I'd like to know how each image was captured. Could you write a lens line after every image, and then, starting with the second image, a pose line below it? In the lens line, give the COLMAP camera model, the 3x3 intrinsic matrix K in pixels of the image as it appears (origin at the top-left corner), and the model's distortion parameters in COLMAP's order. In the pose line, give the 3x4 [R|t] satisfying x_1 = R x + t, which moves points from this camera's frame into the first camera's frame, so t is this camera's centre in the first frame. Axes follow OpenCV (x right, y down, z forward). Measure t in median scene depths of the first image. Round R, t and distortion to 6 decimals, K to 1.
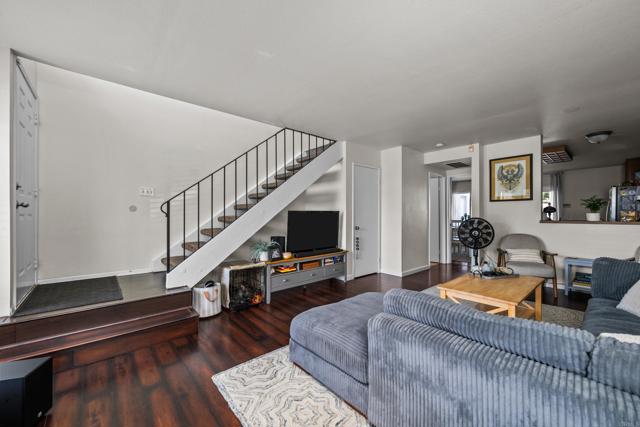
lens RADIAL K [[253.1, 0, 323.4], [0, 253.1, 216.5], [0, 0, 1]] dist [-0.002475, -0.000276]
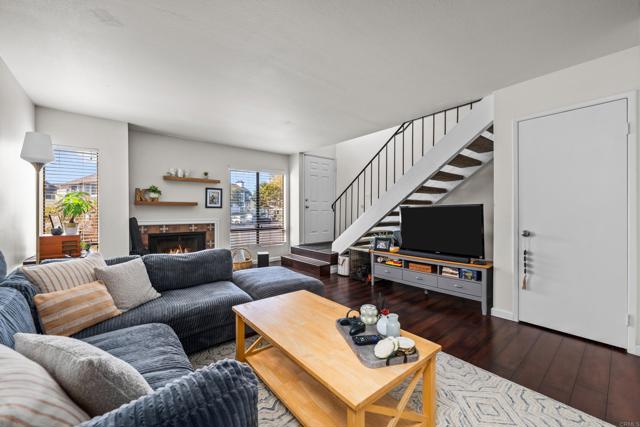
lens RADIAL K [[253.1, 0, 321.1], [0, 253.1, 210.4], [0, 0, 1]] dist [-0.002475, -0.000276]
pose [[-0.036600, 0.002800, -0.999326, 0.871262], [0.001336, 0.999995, 0.002753, -0.008399], [0.999329, -0.001234, -0.036604, 0.714000]]
